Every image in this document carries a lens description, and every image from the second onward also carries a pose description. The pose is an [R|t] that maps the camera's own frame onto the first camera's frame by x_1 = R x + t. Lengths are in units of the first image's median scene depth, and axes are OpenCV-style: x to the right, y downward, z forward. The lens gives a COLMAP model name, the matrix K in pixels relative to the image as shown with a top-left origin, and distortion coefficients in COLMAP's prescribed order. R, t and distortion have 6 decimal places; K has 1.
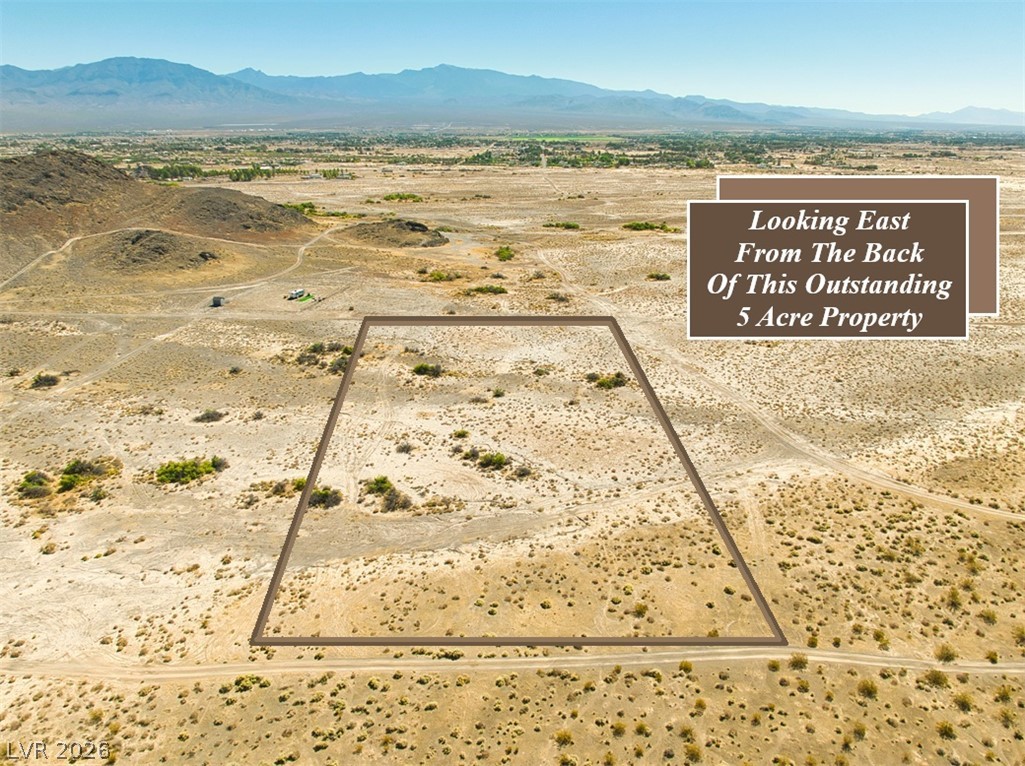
lens RADIAL K [[734.1, 0, 509.5], [0, 734.1, 390.6], [0, 0, 1]] dist [0.017116, -0.046542]
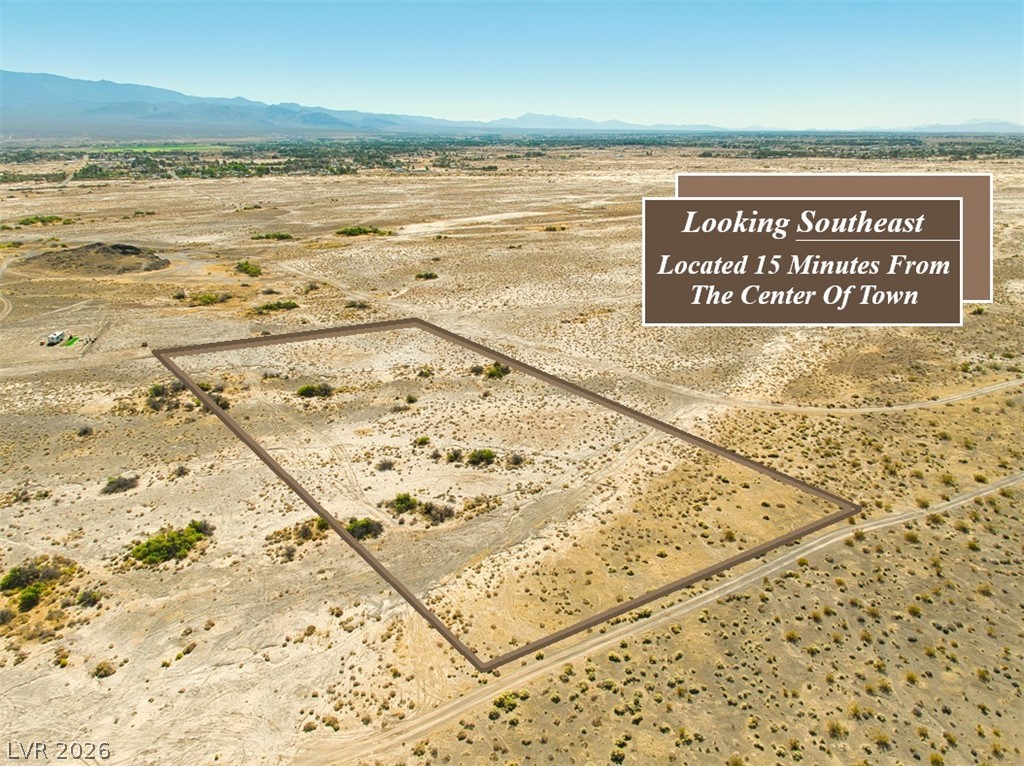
lens RADIAL K [[733.4, 0, 507.7], [0, 733.4, 379.0], [0, 0, 1]] dist [0.017116, -0.046542]
pose [[0.873073, -0.164312, 0.459069, -0.473565], [0.174584, 0.984433, 0.020323, -0.027596], [-0.455262, 0.062403, 0.888168, 0.070377]]
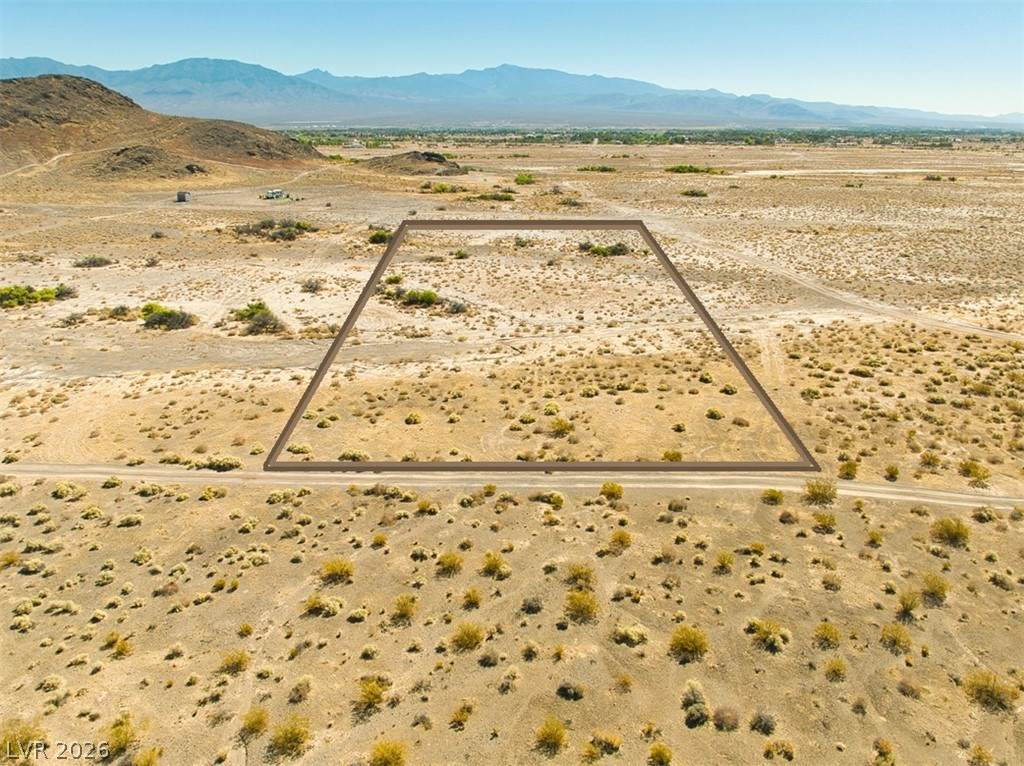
lens RADIAL K [[733.4, 0, 511.0], [0, 733.4, 381.5], [0, 0, 1]] dist [0.017116, -0.046542]
pose [[0.997004, 0.026252, -0.072755, 0.134048], [-0.027277, 0.999542, -0.013124, 0.199576], [0.072377, 0.015069, 0.997264, 0.288144]]
